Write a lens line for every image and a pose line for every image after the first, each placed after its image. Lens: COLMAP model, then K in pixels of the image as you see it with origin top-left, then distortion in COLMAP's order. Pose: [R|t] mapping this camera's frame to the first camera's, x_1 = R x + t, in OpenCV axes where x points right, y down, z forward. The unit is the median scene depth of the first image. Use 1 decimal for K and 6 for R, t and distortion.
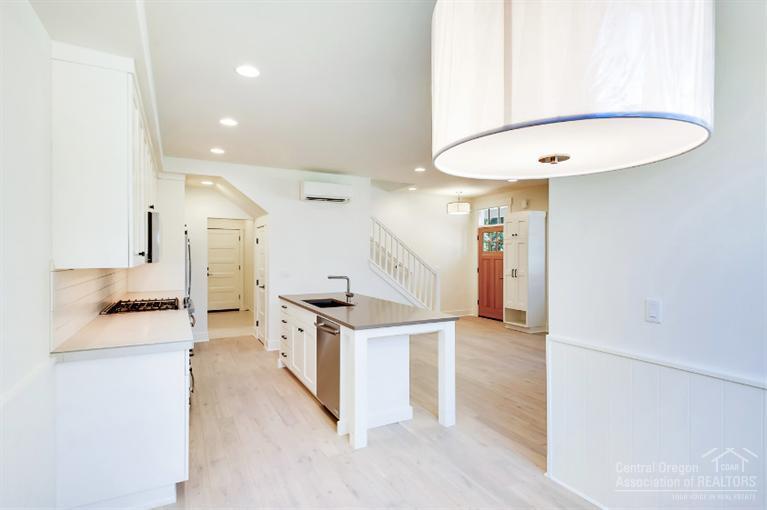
lens RADIAL K [[366.7, 0, 383.7], [0, 366.7, 255.4], [0, 0, 1]] dist [0.021715, -0.009547]
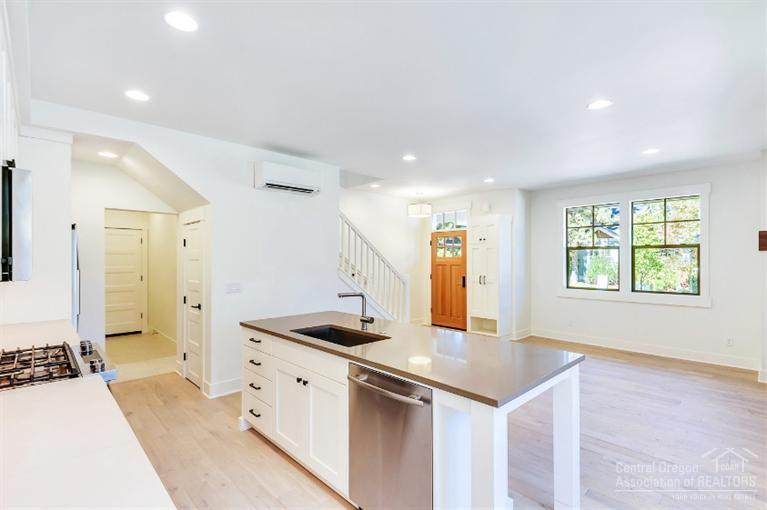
lens RADIAL K [[366.7, 0, 400.7], [0, 366.7, 257.6], [0, 0, 1]] dist [0.021715, -0.009547]
pose [[0.966057, -0.001489, 0.258325, -0.119092], [0.004075, 0.999947, -0.009474, -0.000992], [-0.258297, 0.010205, 0.966012, 0.182935]]
